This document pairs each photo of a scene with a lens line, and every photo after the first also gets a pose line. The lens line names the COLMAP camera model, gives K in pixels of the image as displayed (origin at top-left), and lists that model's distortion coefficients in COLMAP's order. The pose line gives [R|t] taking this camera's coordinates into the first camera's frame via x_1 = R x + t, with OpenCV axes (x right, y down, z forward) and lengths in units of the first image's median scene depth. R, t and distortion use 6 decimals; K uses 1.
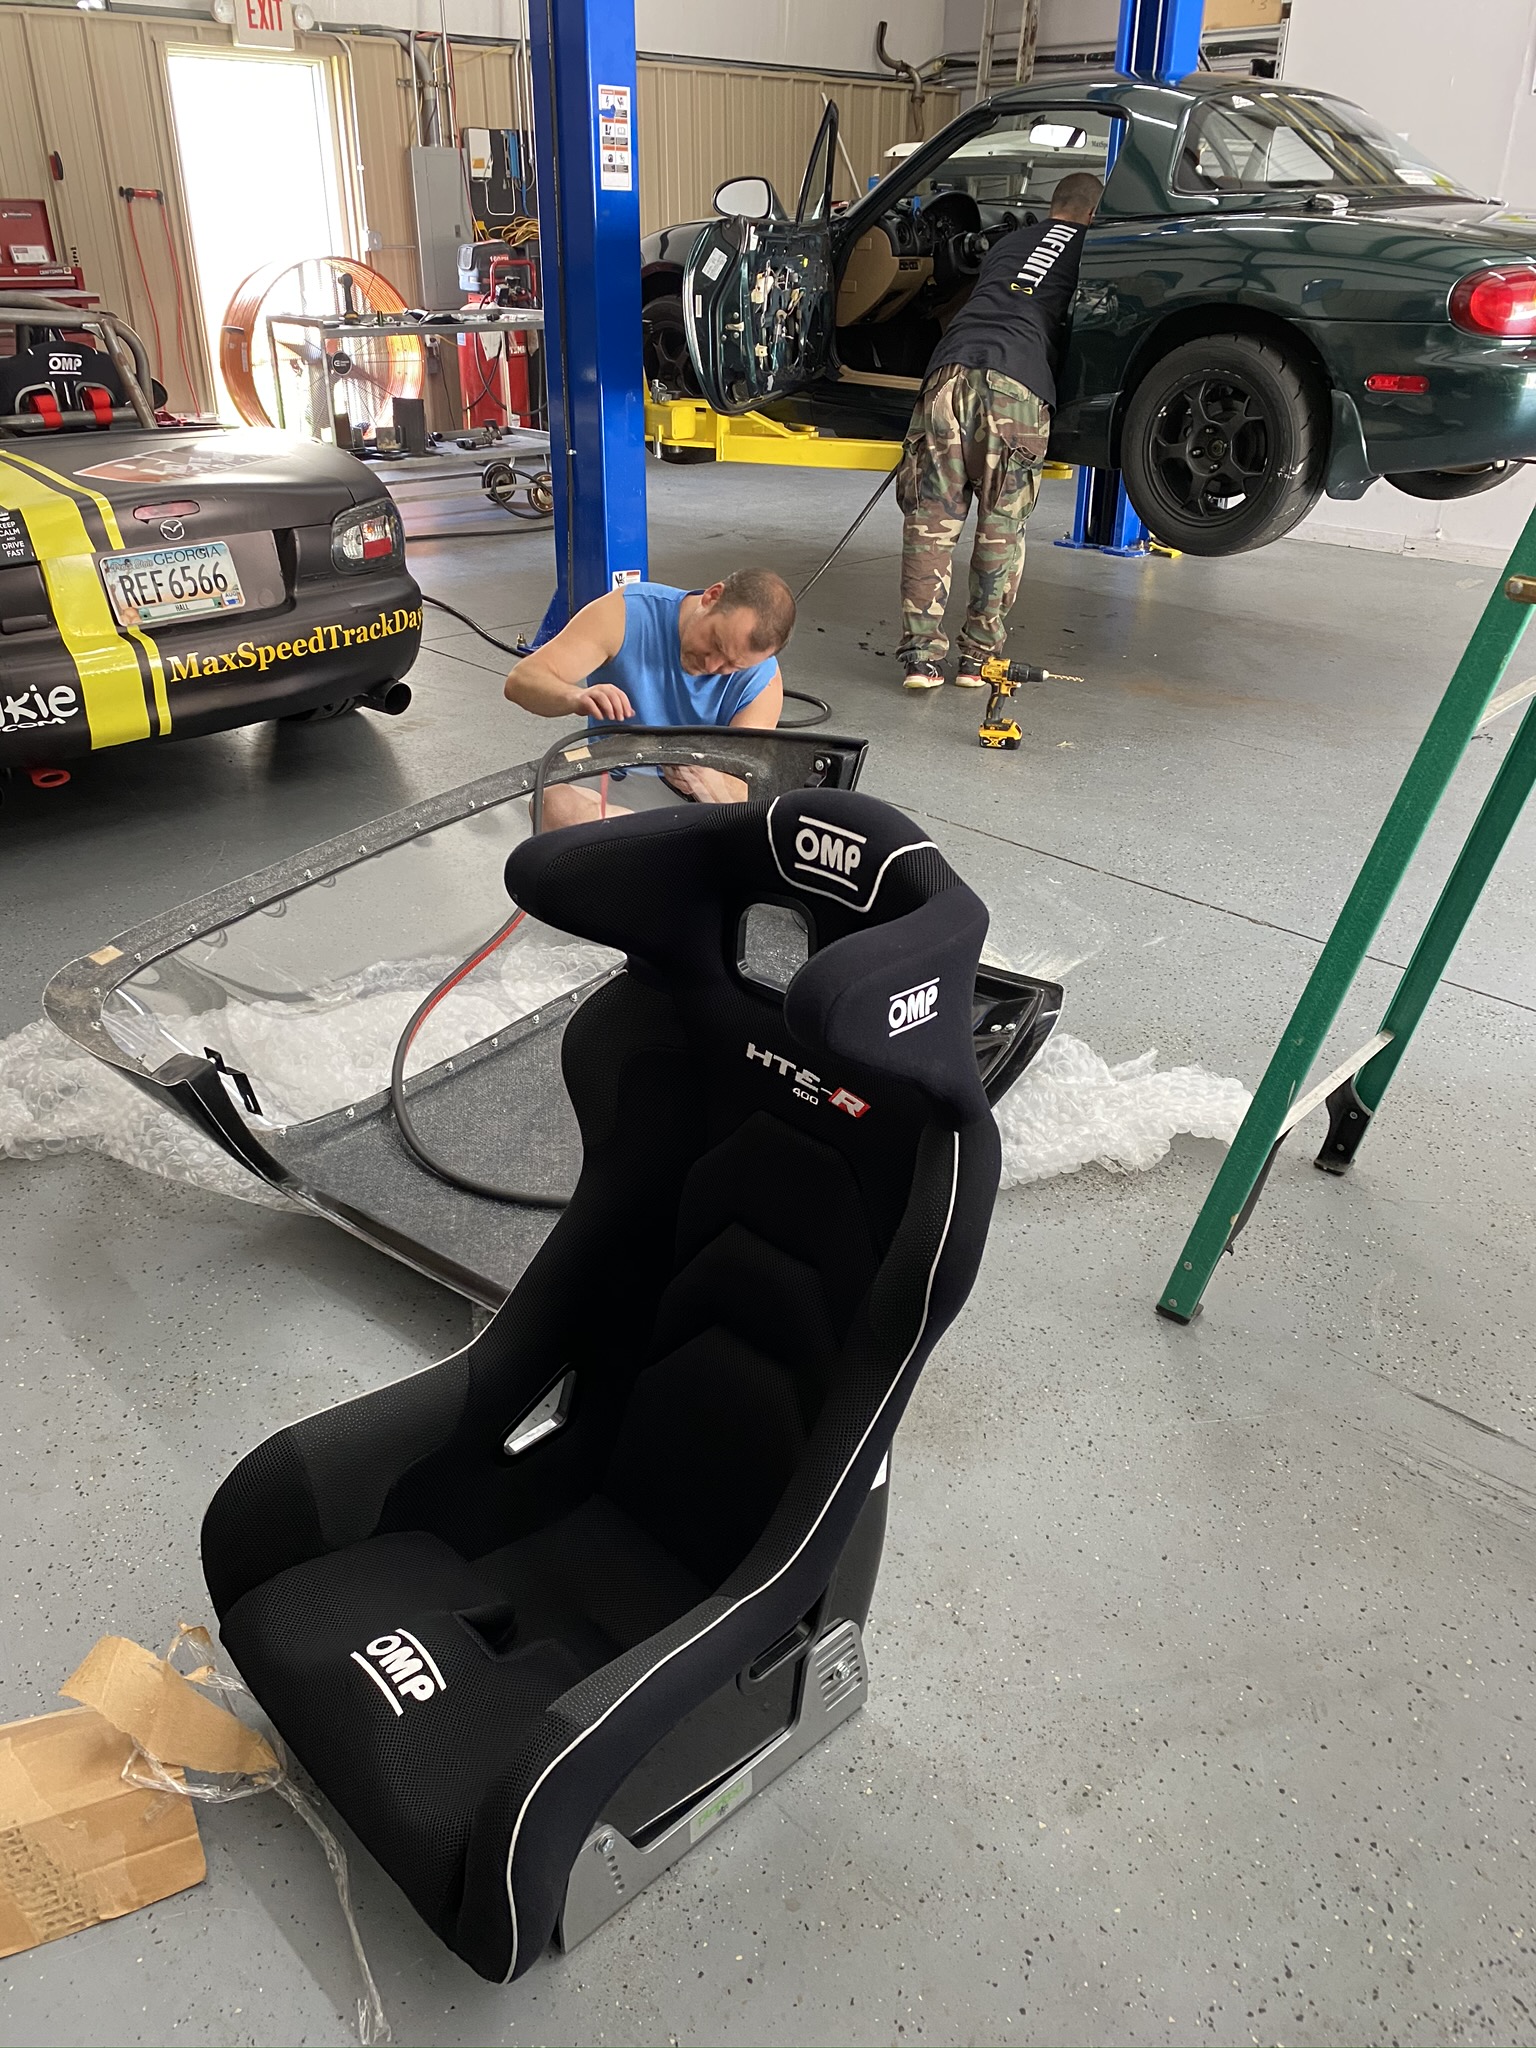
lens RADIAL K [[1576.3, 0, 768.0], [0, 1576.3, 1024.0], [0, 0, 1]] dist [0.003181, 0.001488]
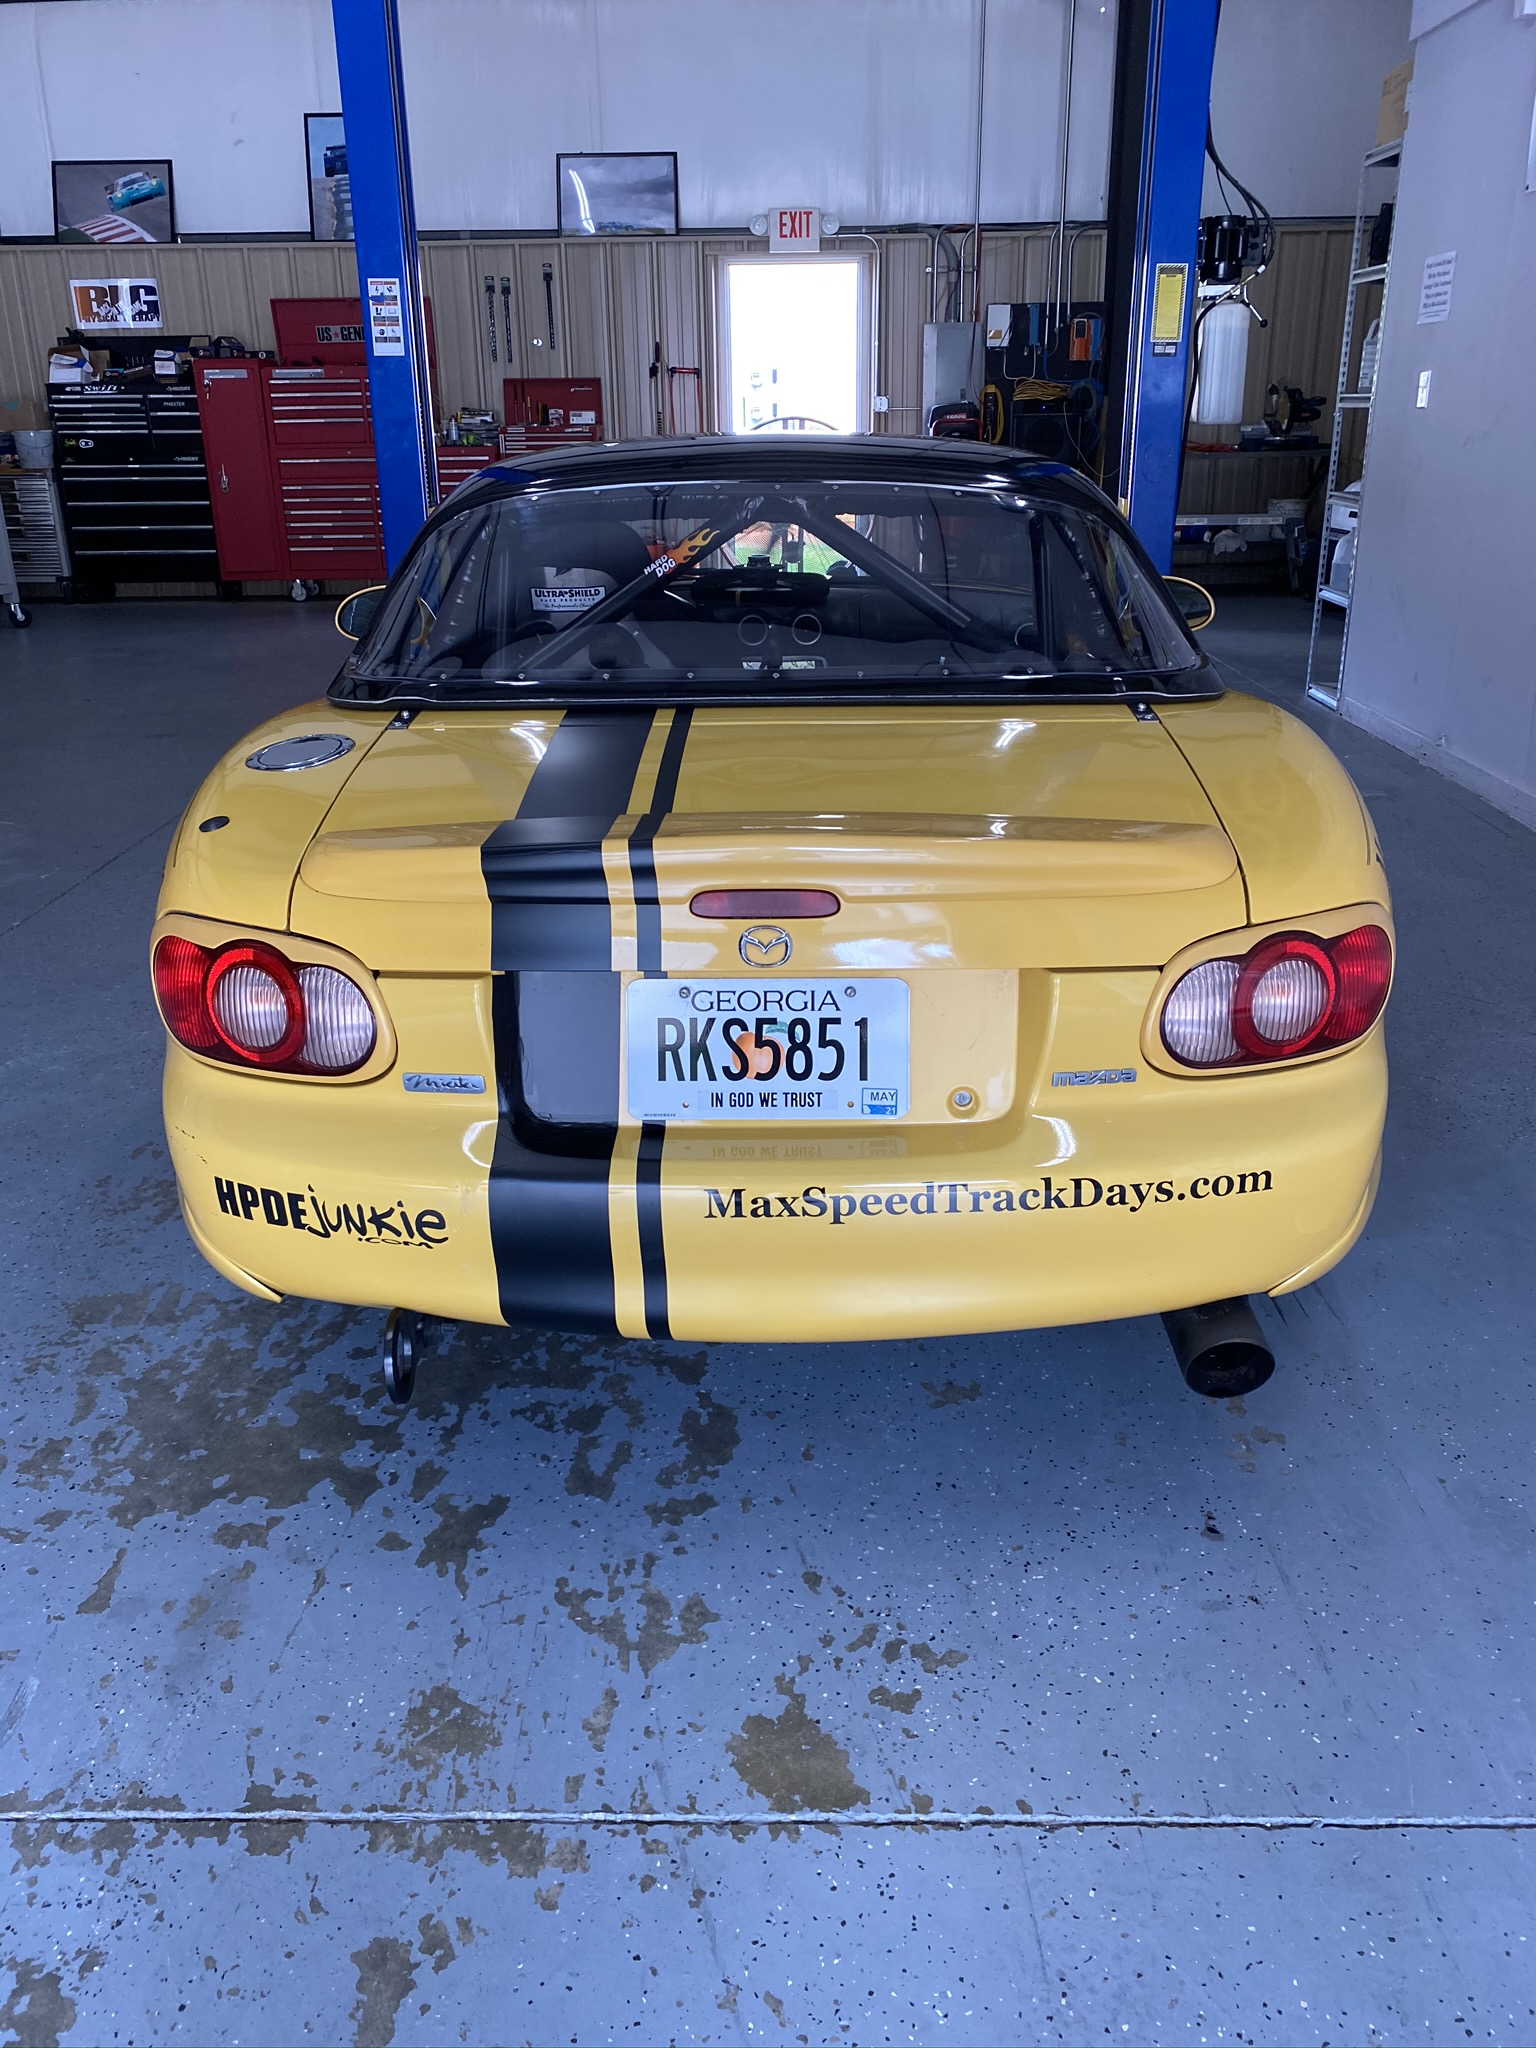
lens RADIAL K [[1576.3, 0, 768.0], [0, 1576.3, 1024.0], [0, 0, 1]] dist [0.003181, 0.001488]
pose [[0.710310, 0.243160, -0.660555, 0.614926], [-0.303837, 0.952425, 0.023879, -0.077310], [0.634935, 0.183740, 0.750398, 0.189155]]
